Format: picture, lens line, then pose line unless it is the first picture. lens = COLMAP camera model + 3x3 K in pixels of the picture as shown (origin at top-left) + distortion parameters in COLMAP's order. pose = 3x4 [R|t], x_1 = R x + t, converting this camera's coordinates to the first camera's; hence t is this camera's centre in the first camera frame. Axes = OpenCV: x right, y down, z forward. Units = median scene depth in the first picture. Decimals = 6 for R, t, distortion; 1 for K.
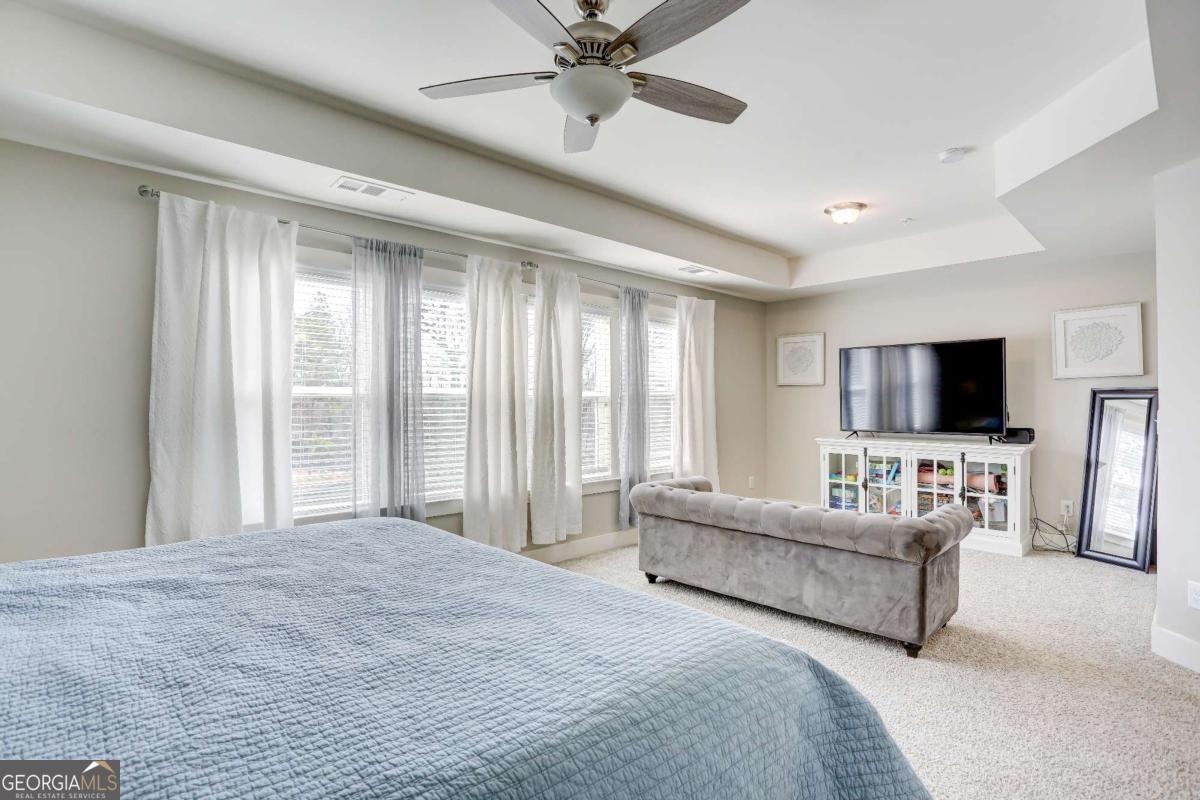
lens RADIAL K [[583.0, 0, 593.5], [0, 583.0, 399.9], [0, 0, 1]] dist [-0.076850, 0.033533]
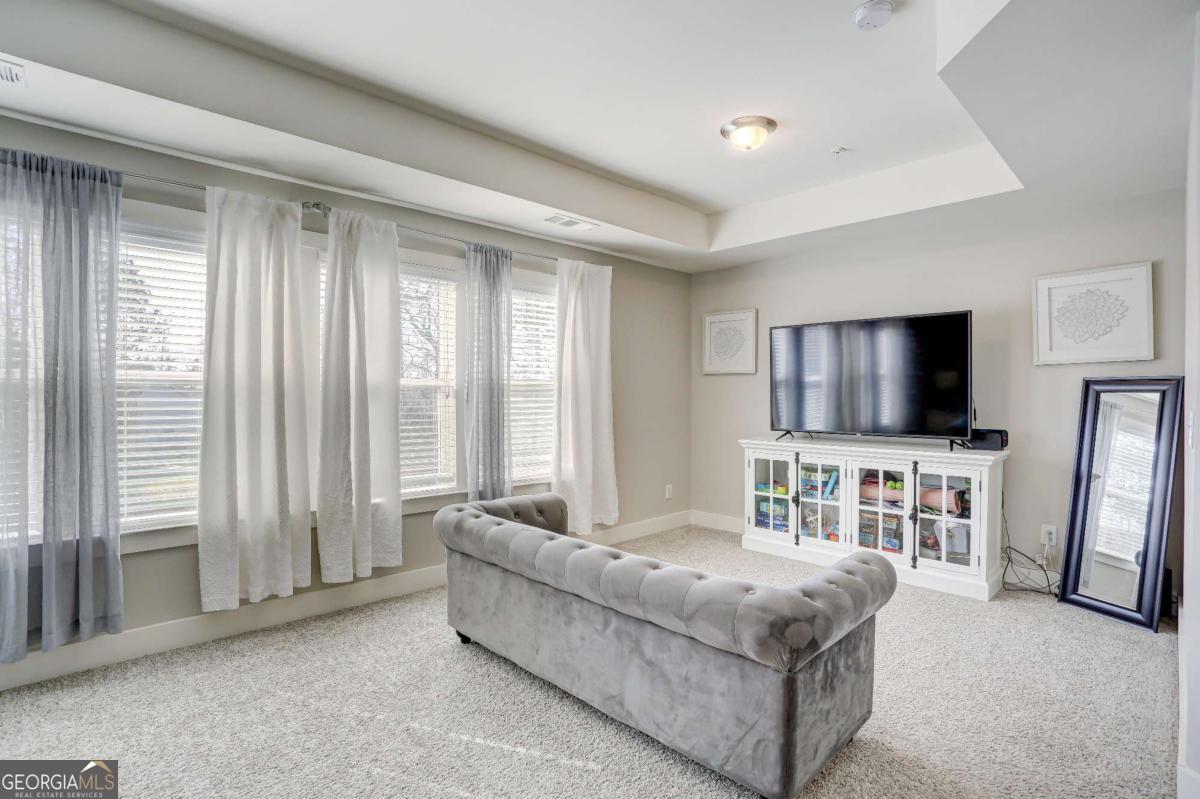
lens RADIAL K [[583.0, 0, 593.5], [0, 583.0, 399.4], [0, 0, 1]] dist [-0.076850, 0.033533]
pose [[0.999944, 0.004632, 0.009484, 0.234496], [-0.004749, 0.999913, 0.012333, 0.002540], [-0.009426, -0.012377, 0.999879, 0.264565]]
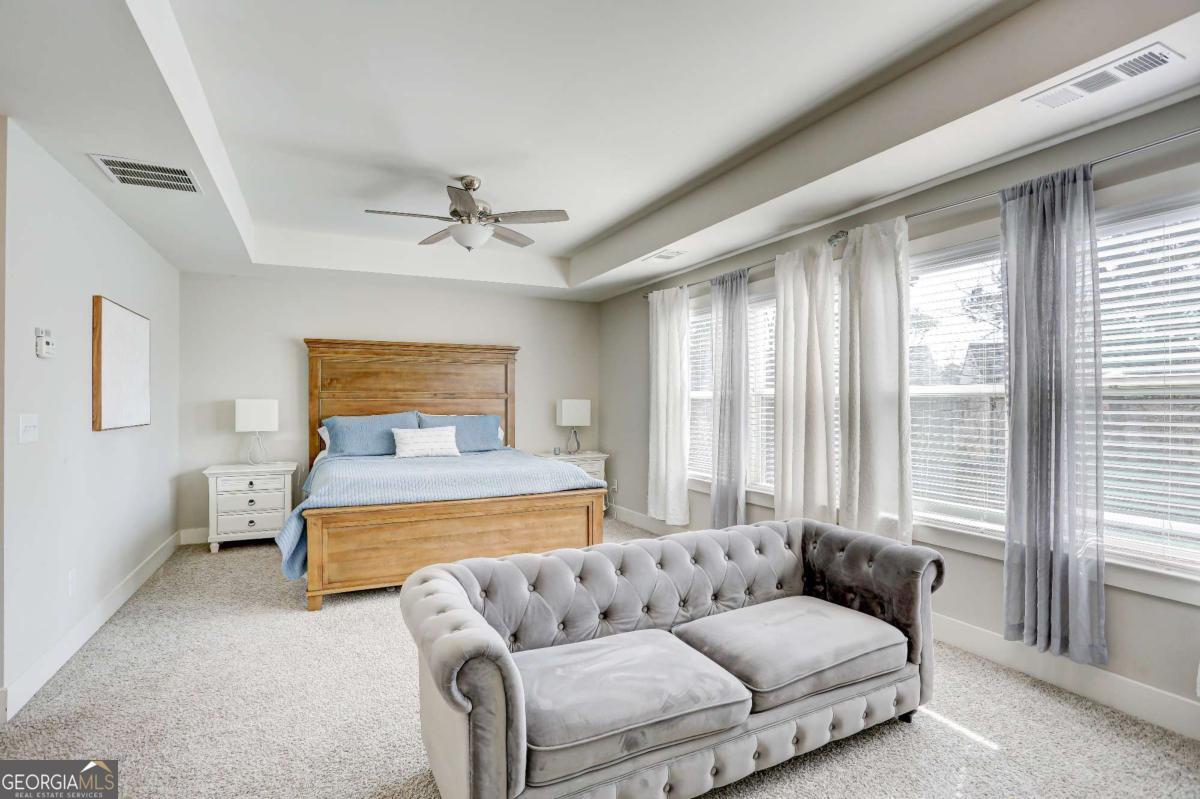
lens RADIAL K [[583.0, 0, 593.5], [0, 583.0, 399.4], [0, 0, 1]] dist [-0.076850, 0.033533]
pose [[-0.307213, -0.002359, -0.951638, 0.764893], [0.002672, 0.999991, -0.003341, 0.001931], [0.951637, -0.003569, -0.307204, 0.907638]]
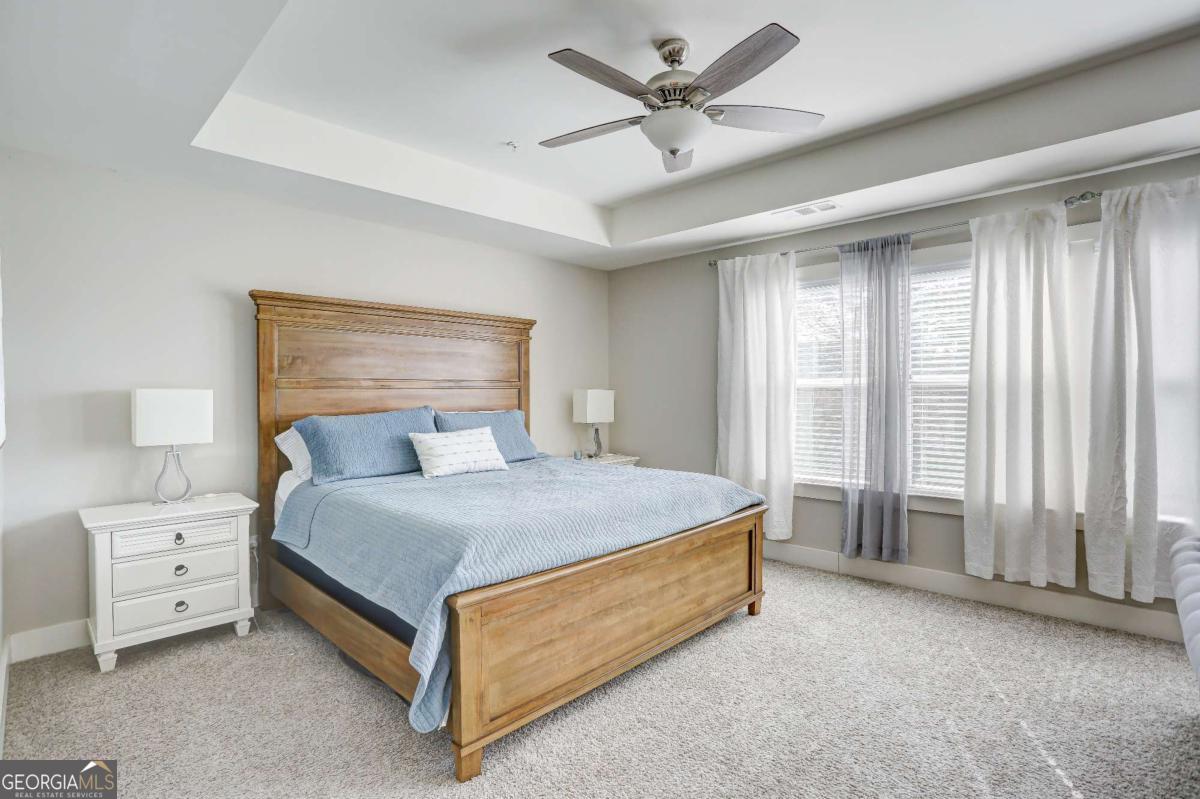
lens RADIAL K [[583.0, 0, 593.5], [0, 583.0, 399.4], [0, 0, 1]] dist [-0.076850, 0.033533]
pose [[0.033876, 0.008533, -0.999390, 0.552313], [0.006391, 0.999941, 0.008755, 0.005493], [0.999406, -0.006684, 0.033820, 0.369476]]
